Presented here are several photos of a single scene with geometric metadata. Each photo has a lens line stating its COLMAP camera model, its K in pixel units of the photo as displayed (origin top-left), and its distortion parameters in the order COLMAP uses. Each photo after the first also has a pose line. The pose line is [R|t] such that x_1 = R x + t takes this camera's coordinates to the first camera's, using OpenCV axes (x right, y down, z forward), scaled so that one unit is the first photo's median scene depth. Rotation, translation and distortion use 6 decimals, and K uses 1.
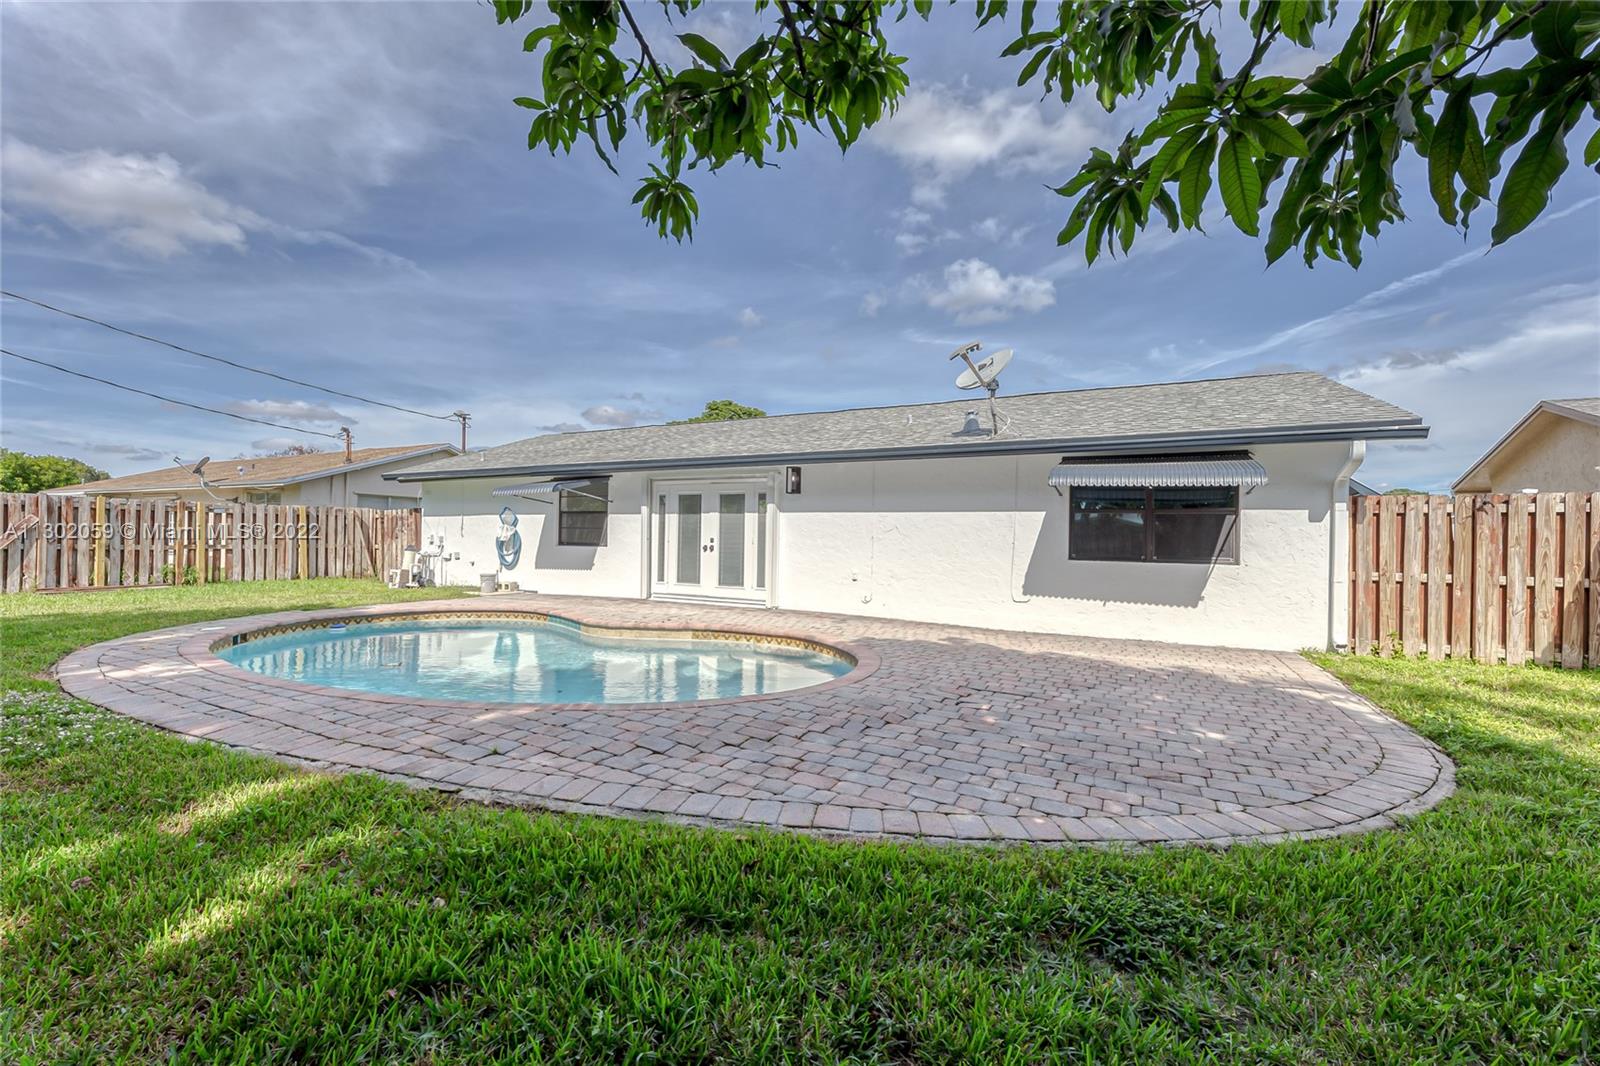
lens RADIAL K [[651.9, 0, 806.0], [0, 651.9, 530.1], [0, 0, 1]] dist [0.001153, 0.000039]
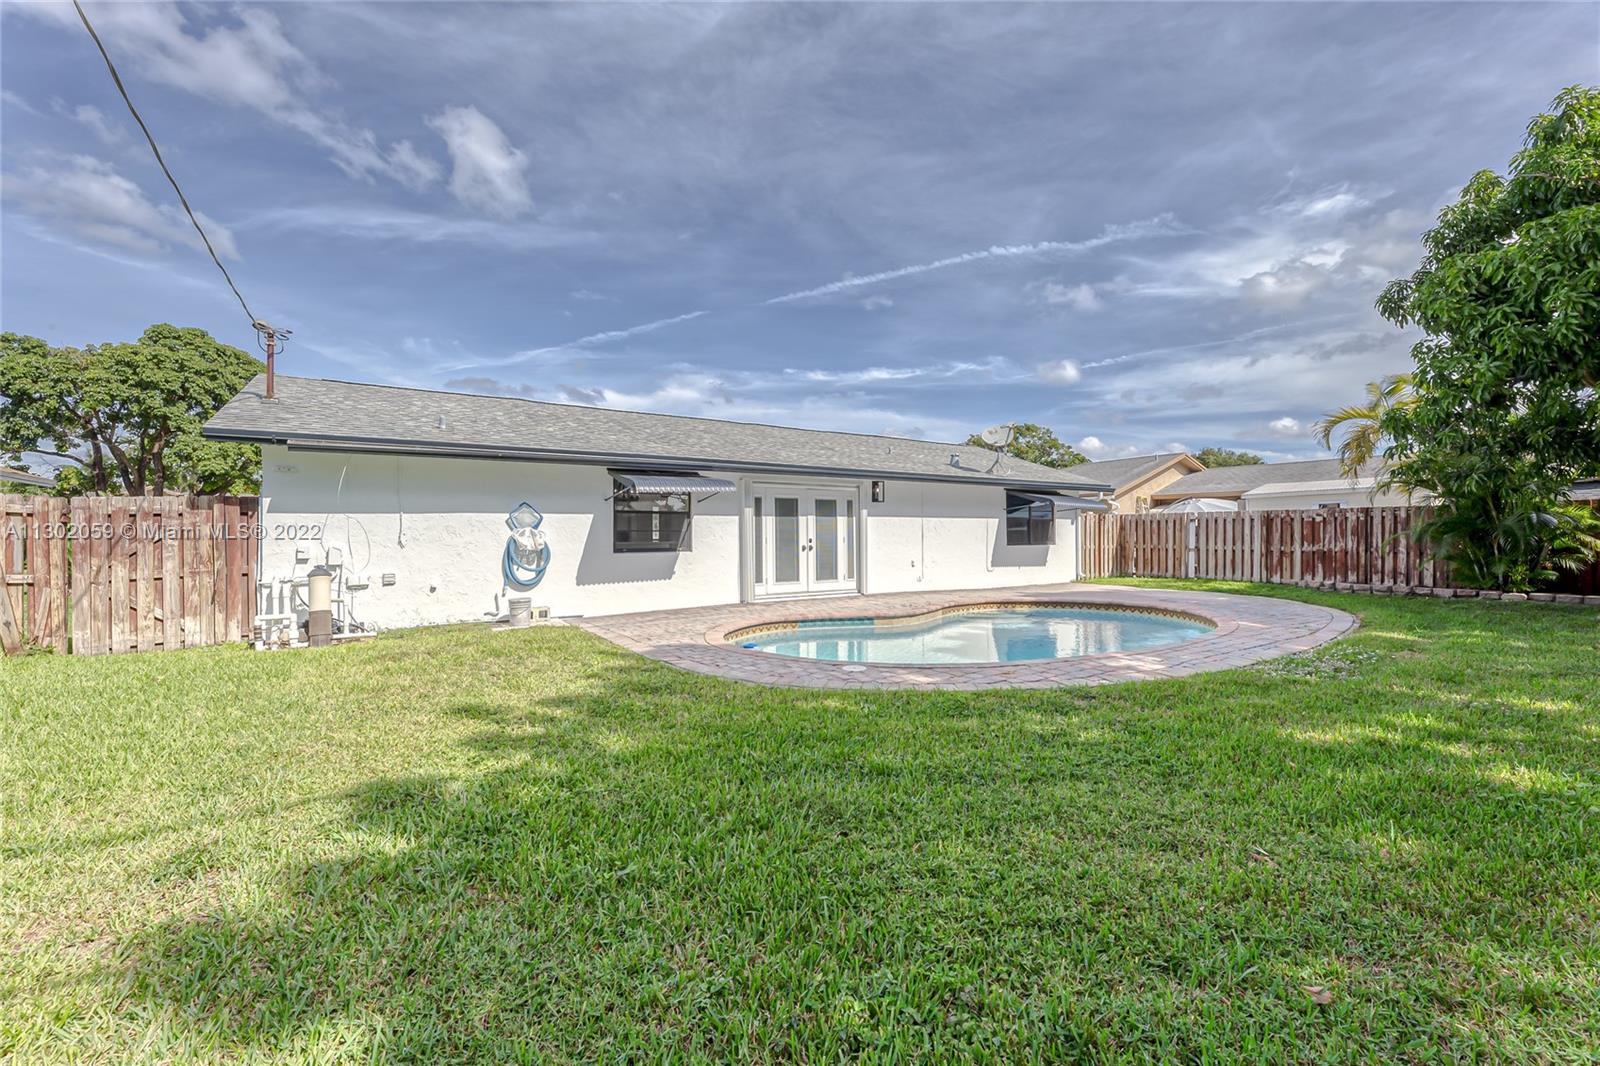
lens RADIAL K [[651.9, 0, 801.8], [0, 651.9, 538.5], [0, 0, 1]] dist [0.001153, 0.000039]
pose [[0.488470, -0.022167, 0.872299, -1.115268], [0.004252, 0.999726, 0.023024, -0.013970], [-0.872570, -0.007538, 0.488431, 0.468358]]
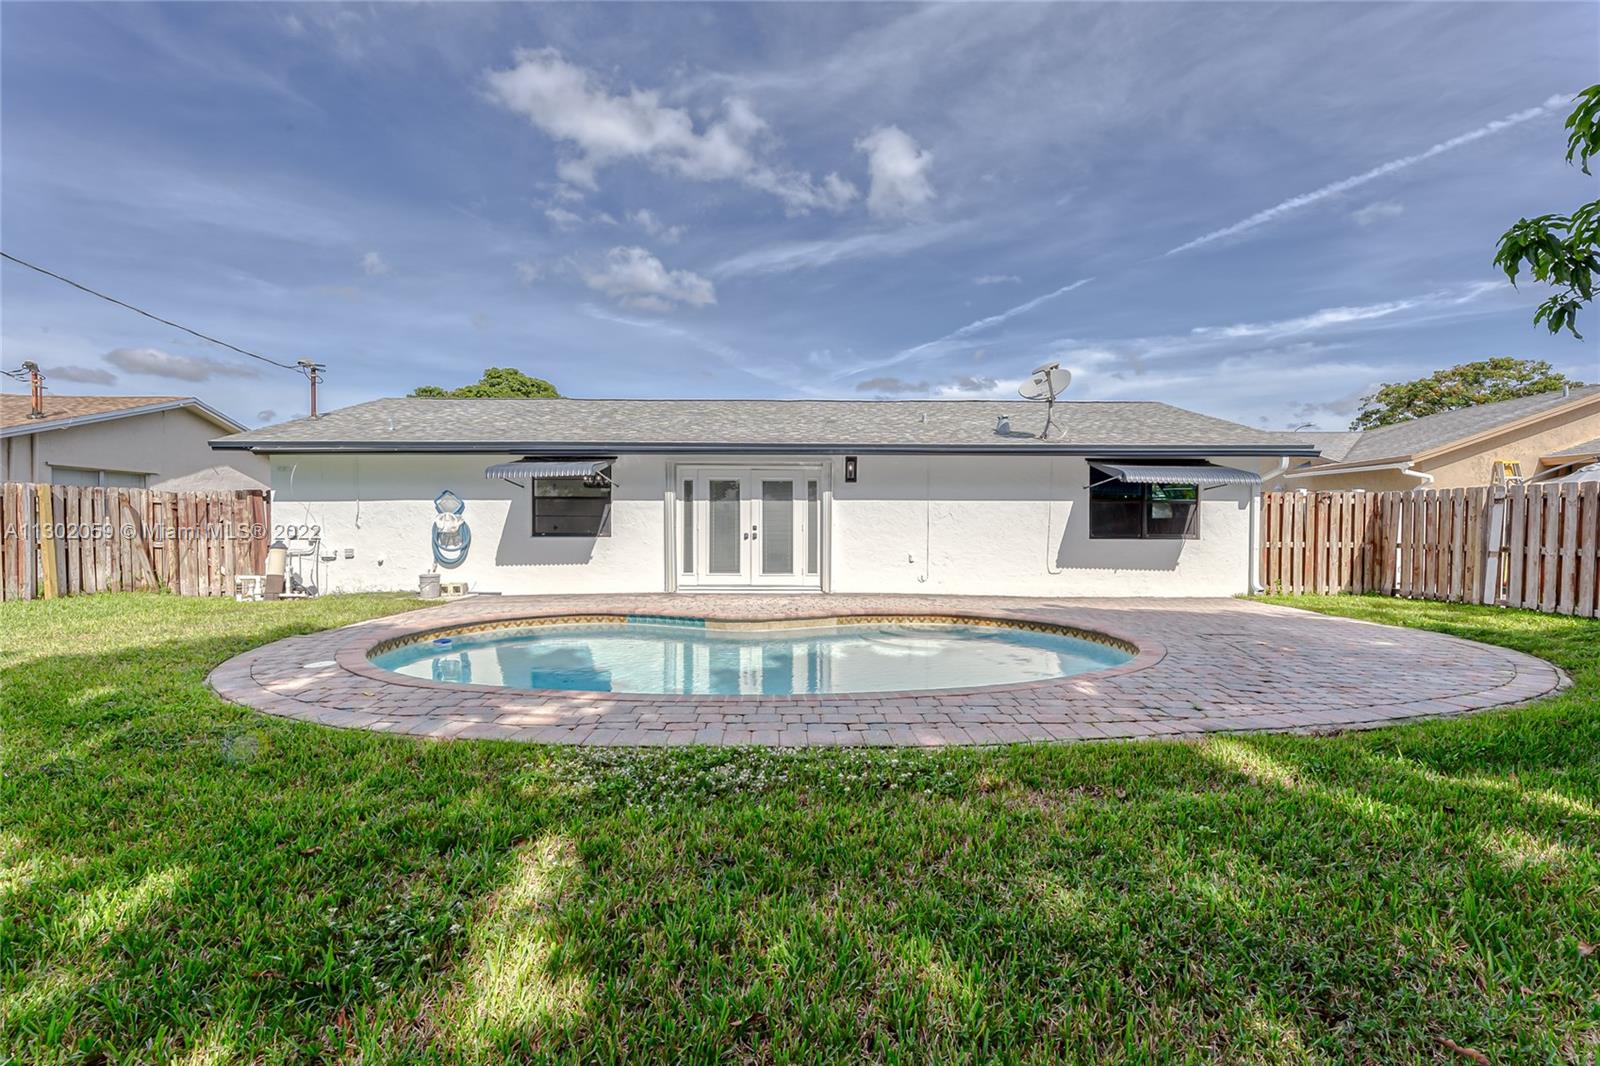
lens RADIAL K [[651.9, 0, 803.4], [0, 651.9, 543.6], [0, 0, 1]] dist [0.001153, 0.000039]
pose [[0.883438, -0.026223, 0.467814, -0.536566], [0.005306, 0.998929, 0.045974, -0.005806], [-0.468518, -0.038133, 0.882631, 0.098034]]
